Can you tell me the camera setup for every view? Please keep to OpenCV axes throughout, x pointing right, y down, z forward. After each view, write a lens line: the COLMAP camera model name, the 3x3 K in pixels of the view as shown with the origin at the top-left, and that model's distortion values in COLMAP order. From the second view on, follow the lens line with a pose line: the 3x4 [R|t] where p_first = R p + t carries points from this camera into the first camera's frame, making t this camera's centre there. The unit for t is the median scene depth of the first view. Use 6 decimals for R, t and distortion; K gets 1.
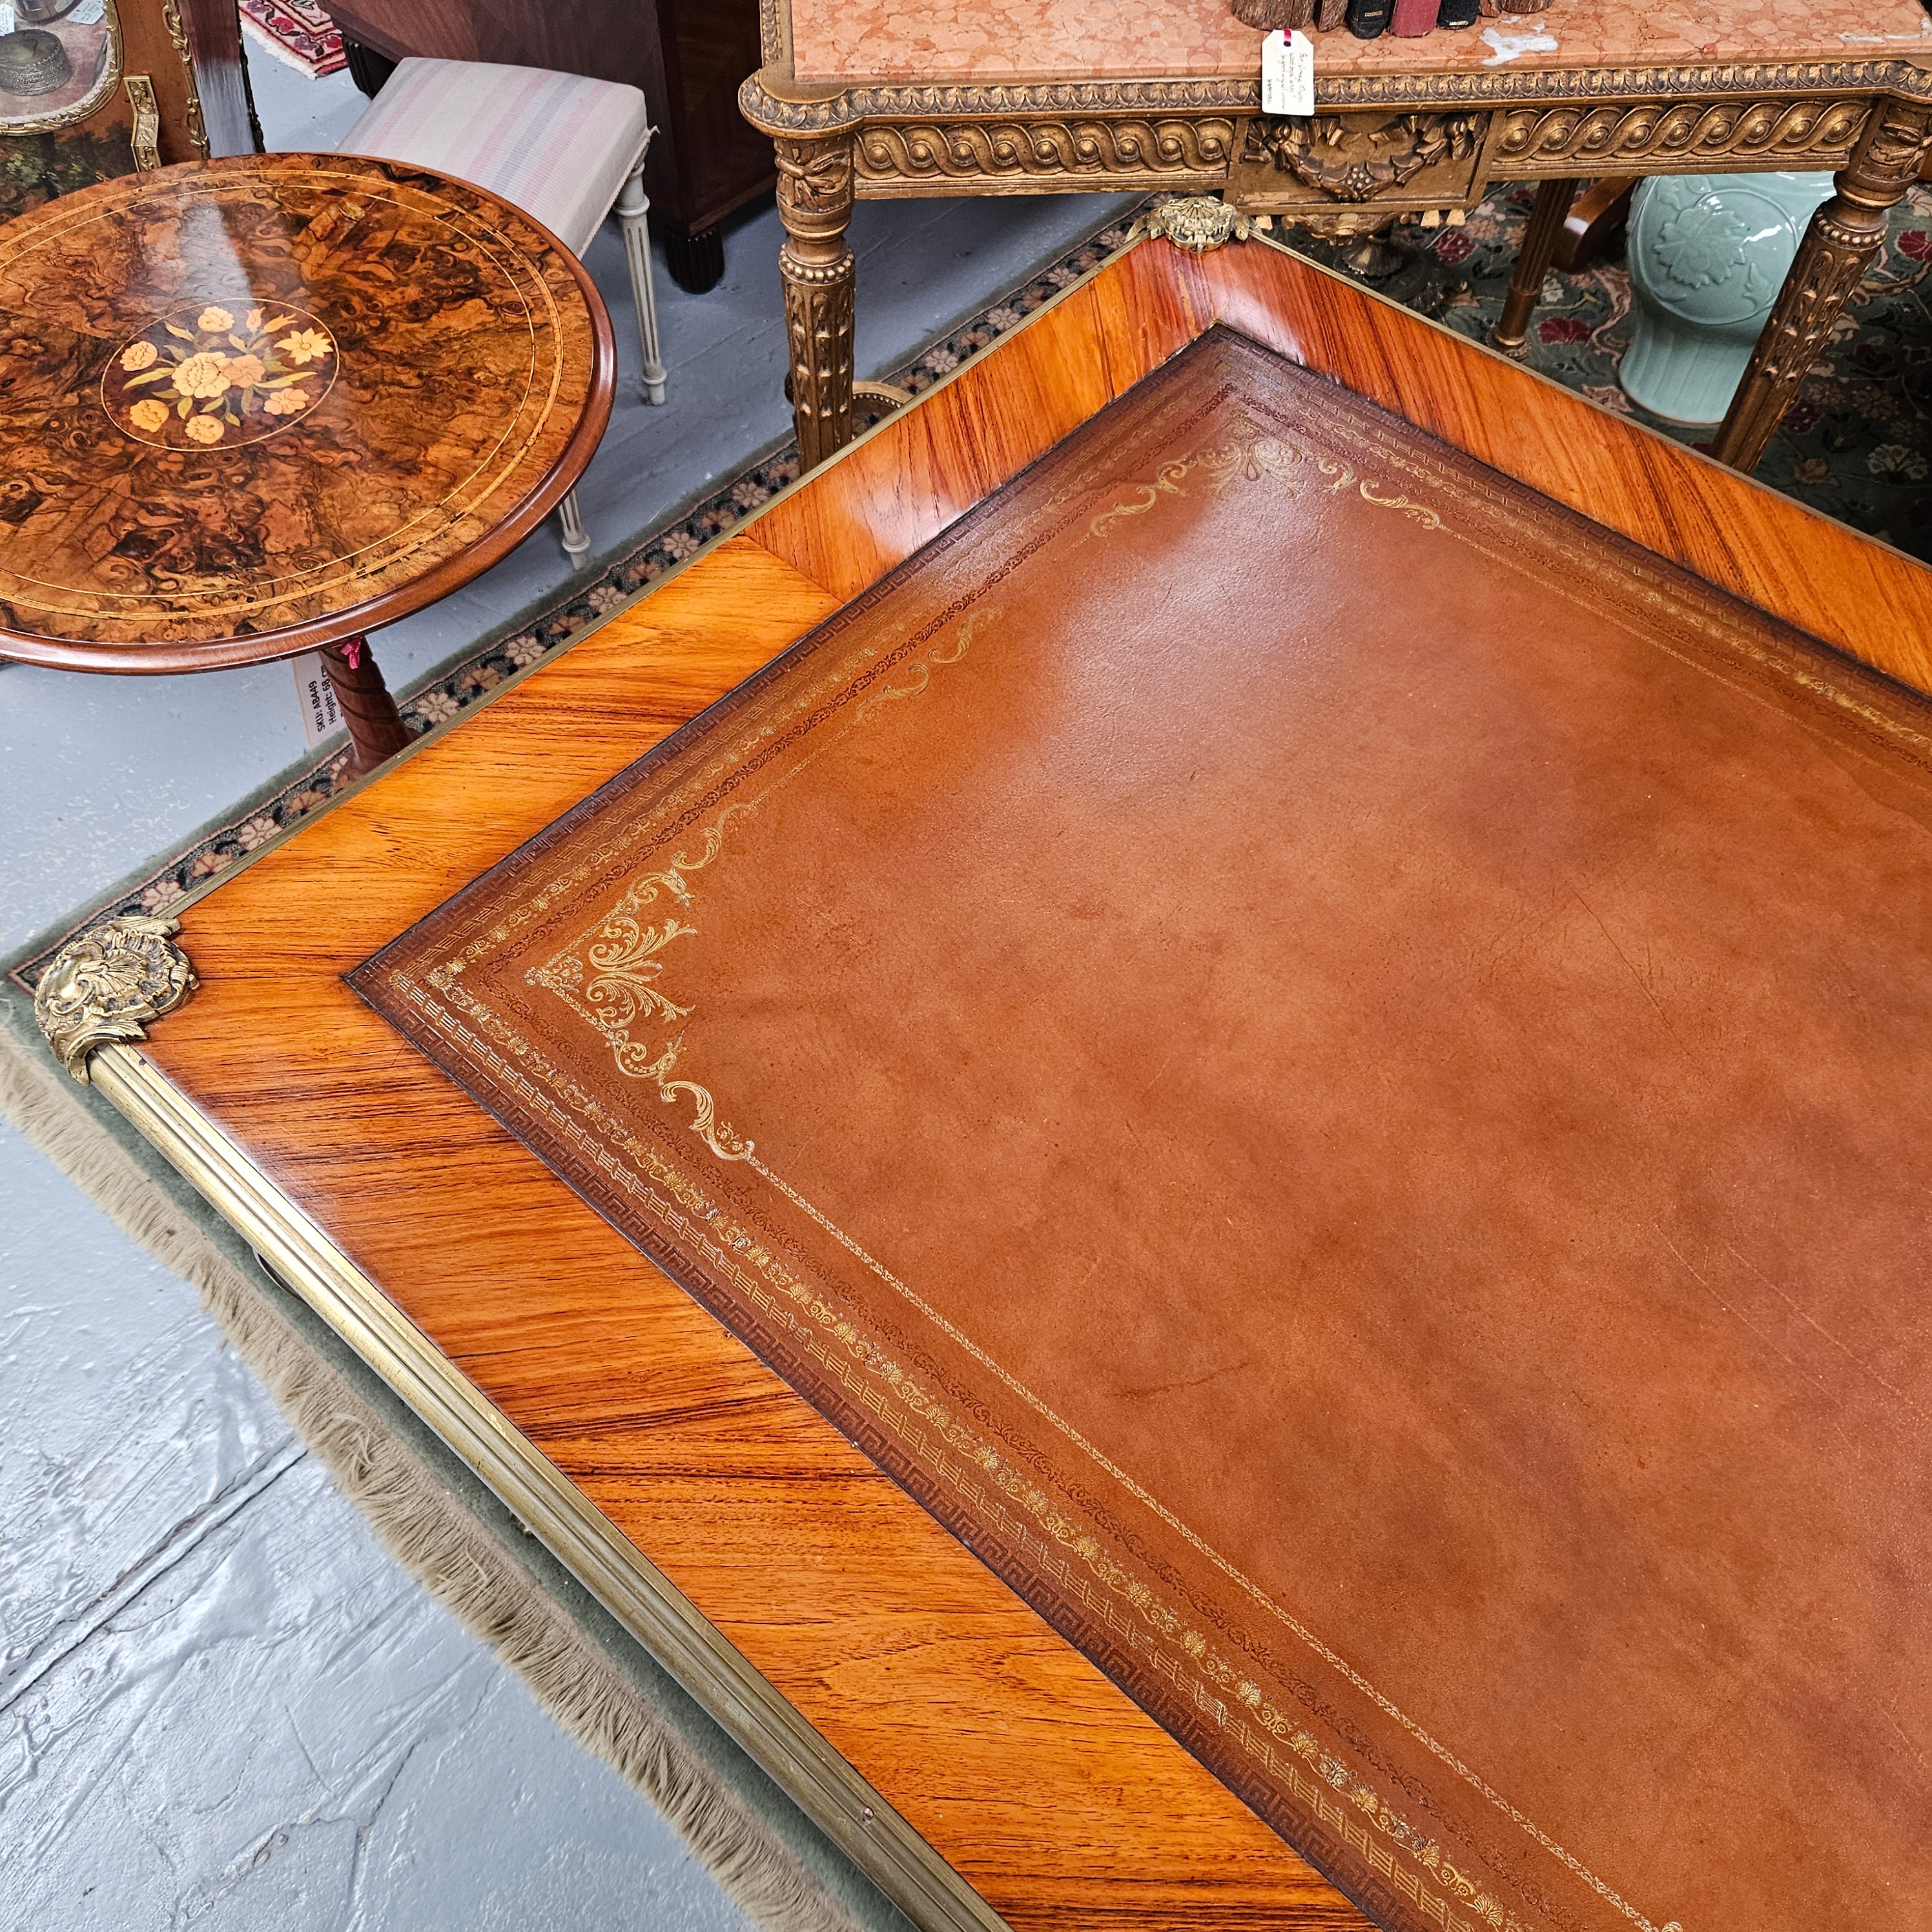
lens RADIAL K [[1759.1, 0, 941.5], [0, 1759.1, 949.0], [0, 0, 1]] dist [0.022433, 0.000000]
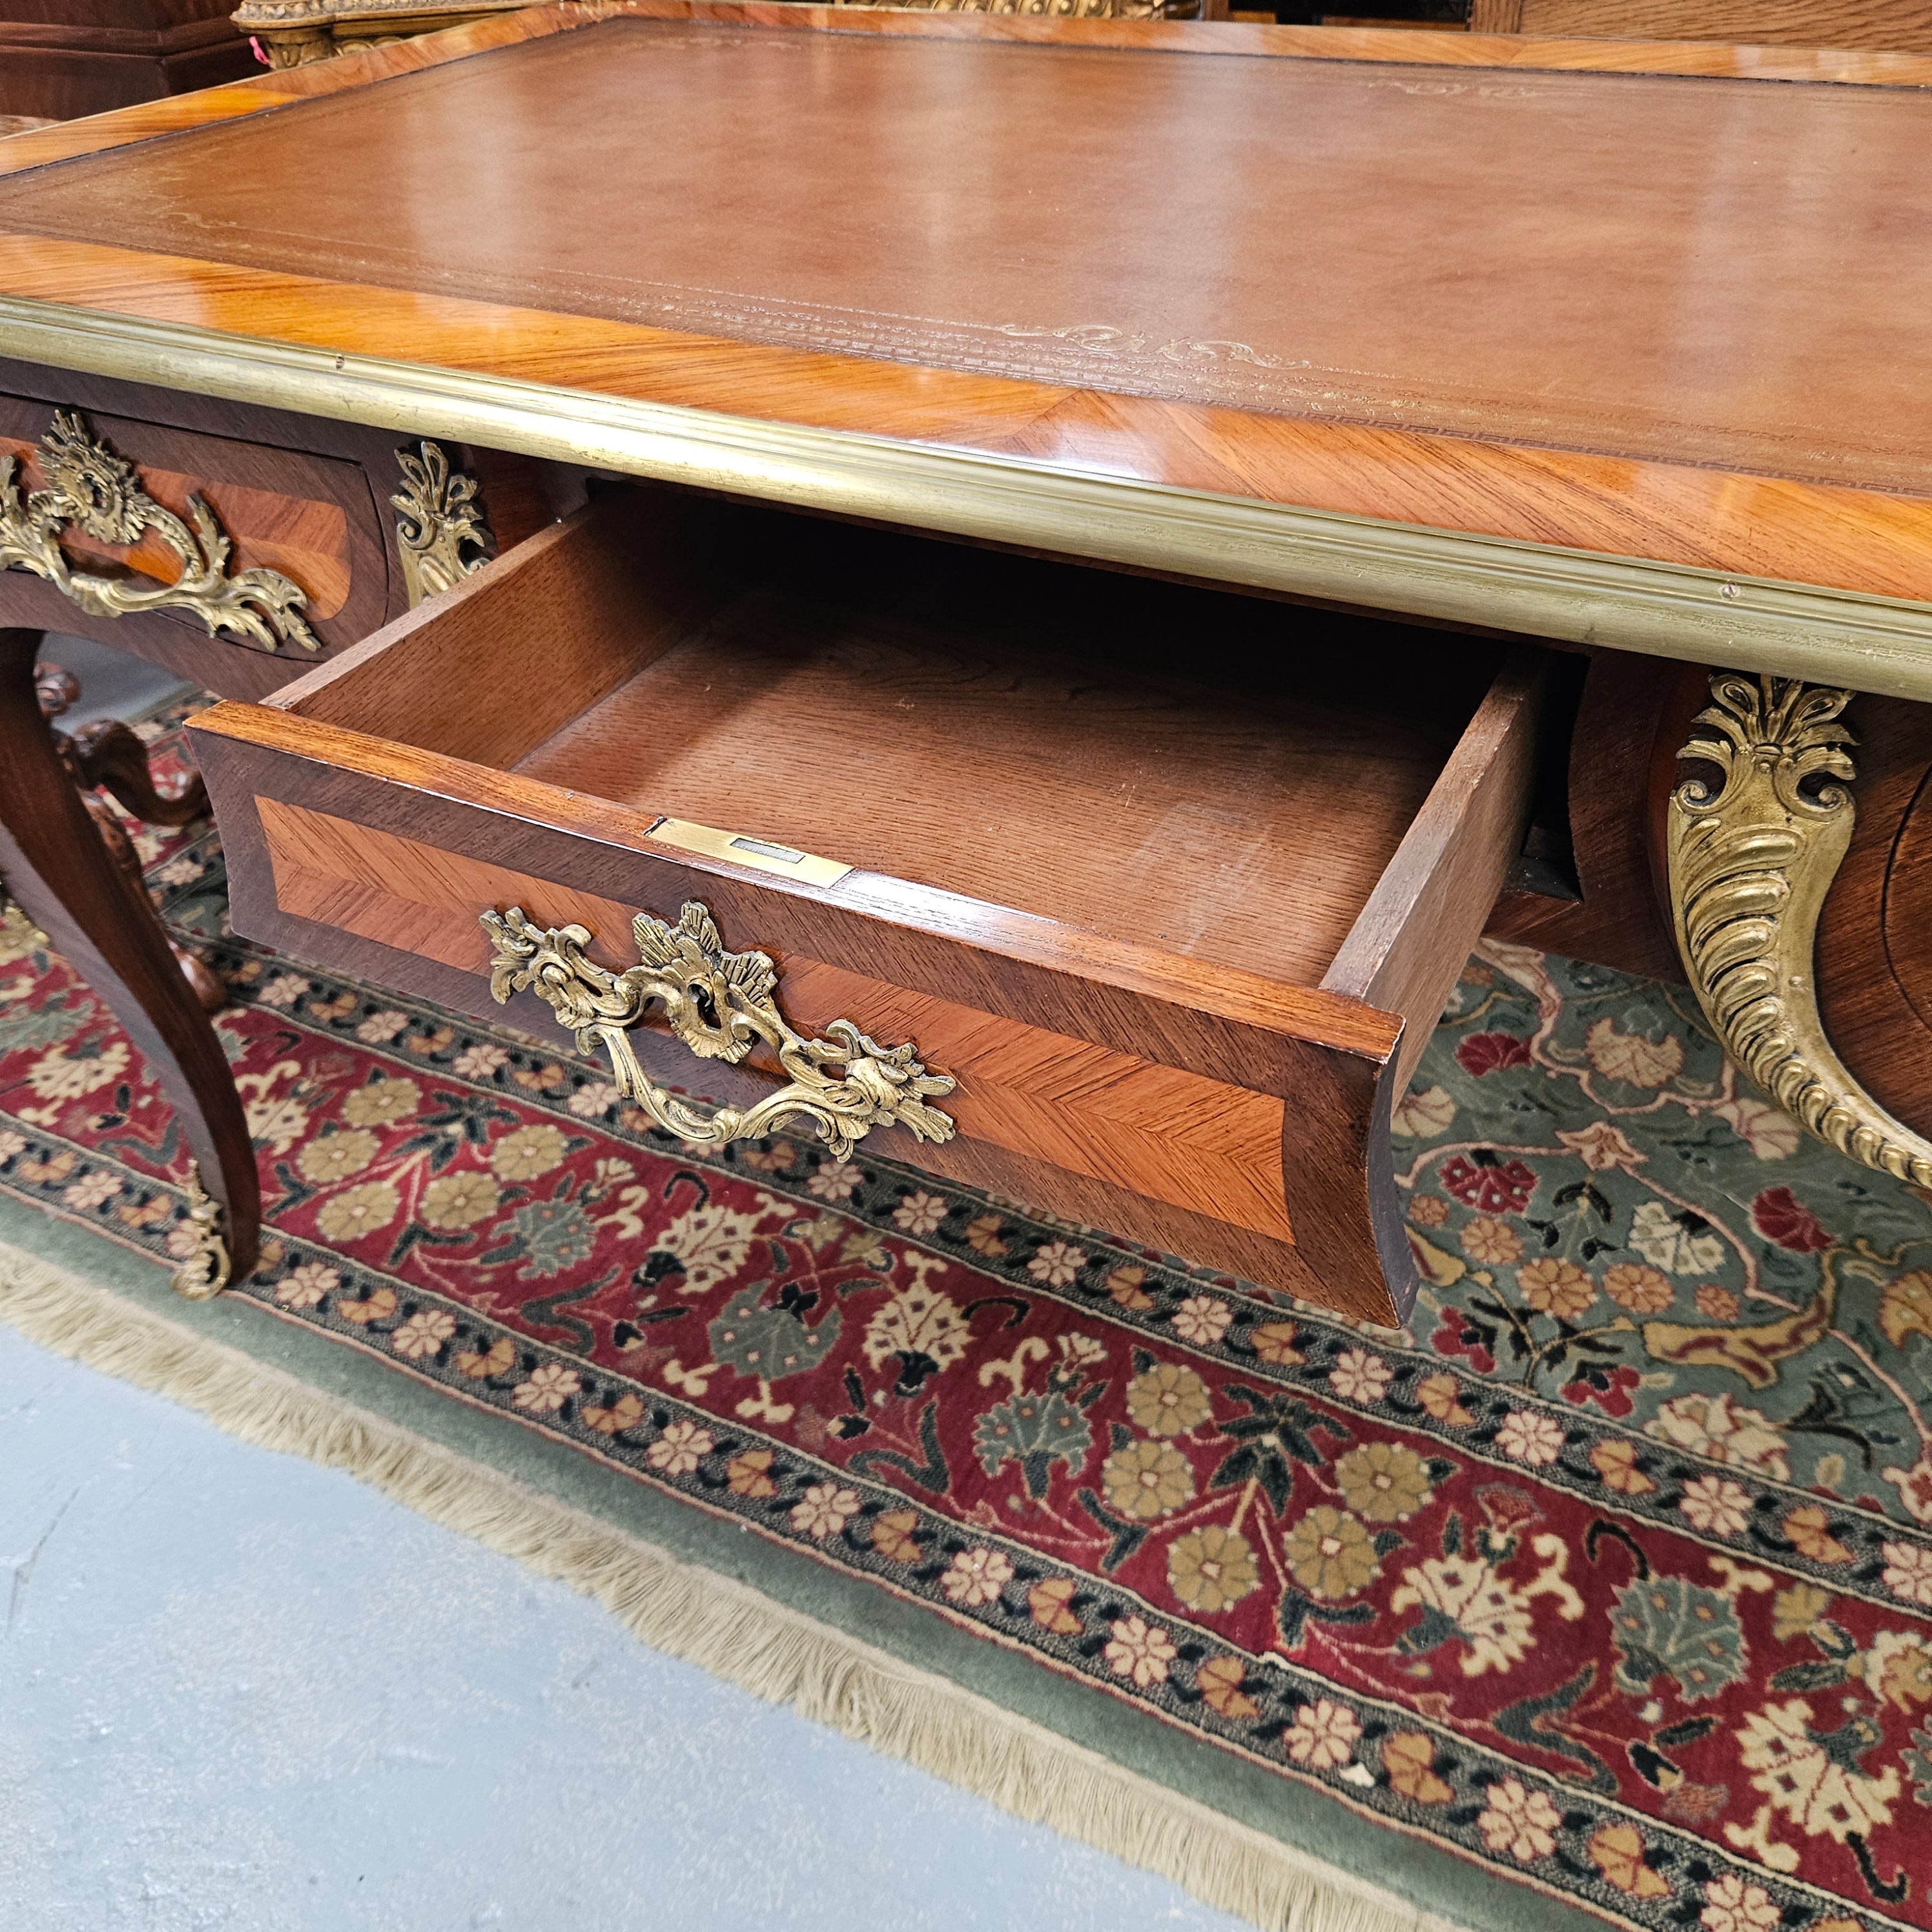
lens RADIAL K [[1759.1, 0, 948.1], [0, 1759.1, 977.6], [0, 0, 1]] dist [0.022433, 0.000000]
pose [[0.967975, -0.186005, 0.168602, 0.037242], [0.230603, 0.924247, -0.304285, 0.630426], [-0.099232, 0.333420, 0.937542, -0.000308]]
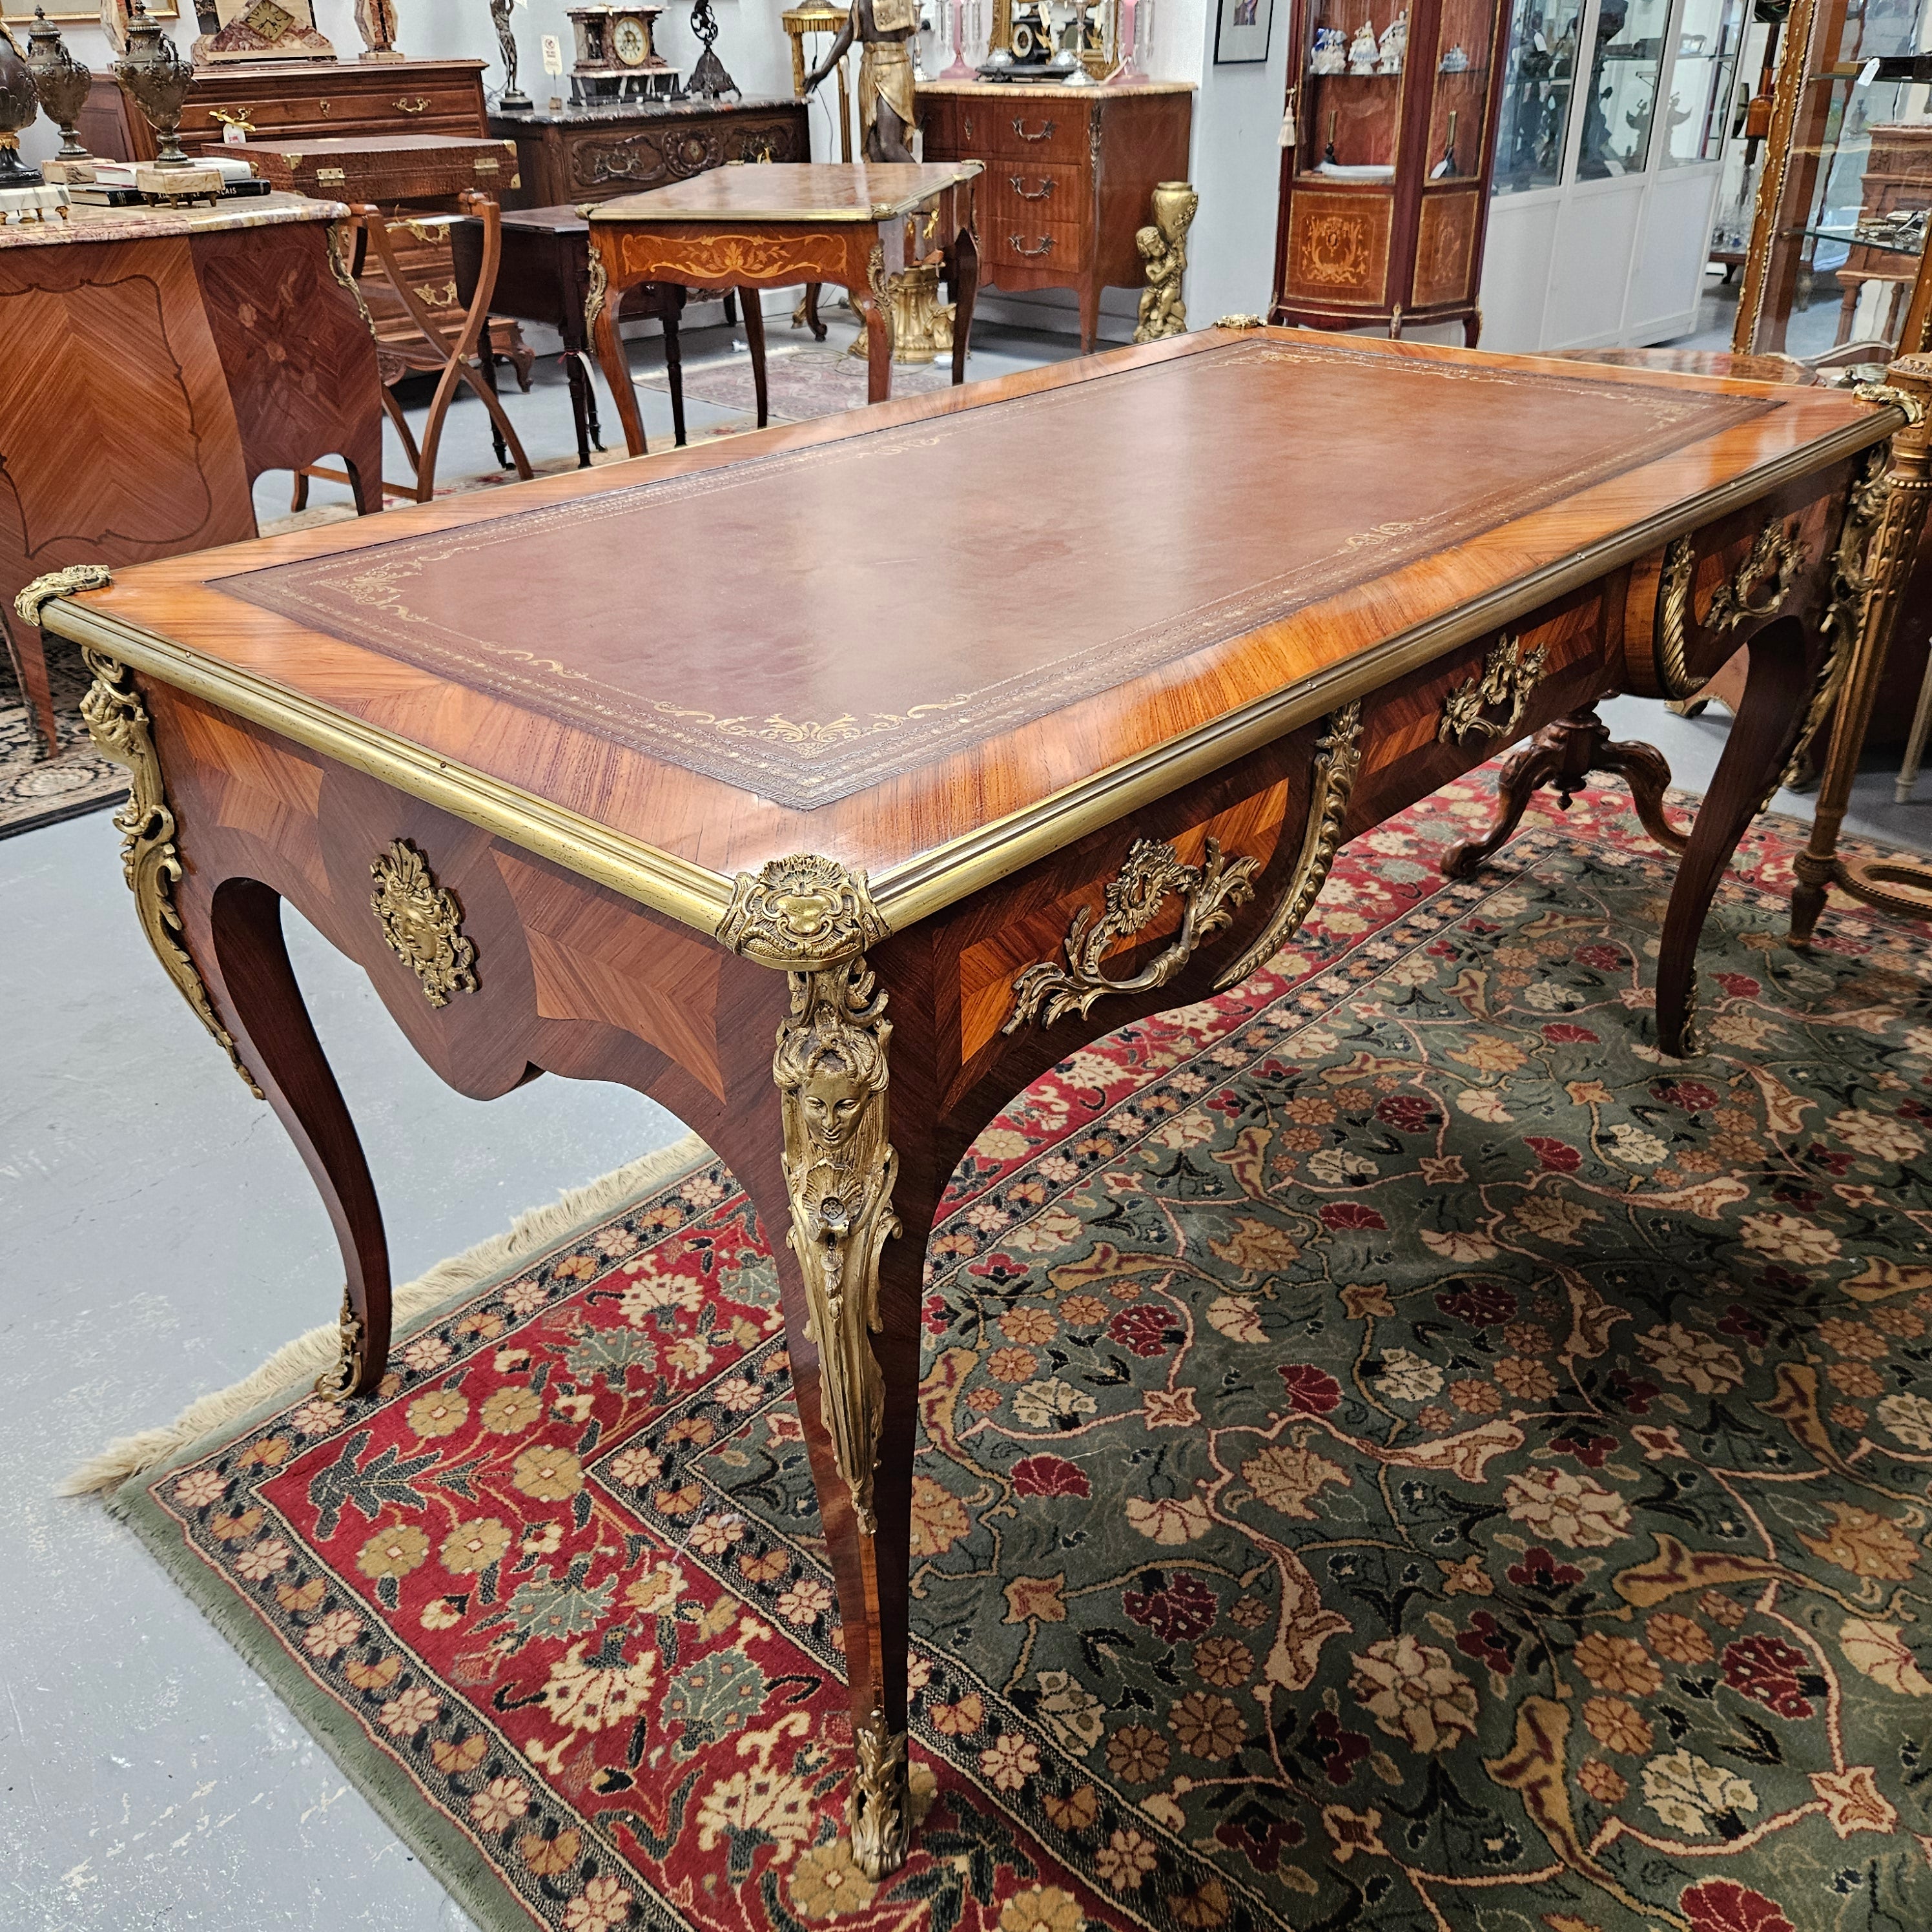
lens RADIAL K [[1759.1, 0, 960.6], [0, 1759.1, 960.6], [0, 0, 1]] dist [0.022433, 0.000000]
pose [[-0.015156, 0.460642, -0.887456, 1.635303], [-0.817287, 0.505613, 0.276401, 0.078167], [0.576032, 0.729496, 0.368814, 0.263513]]
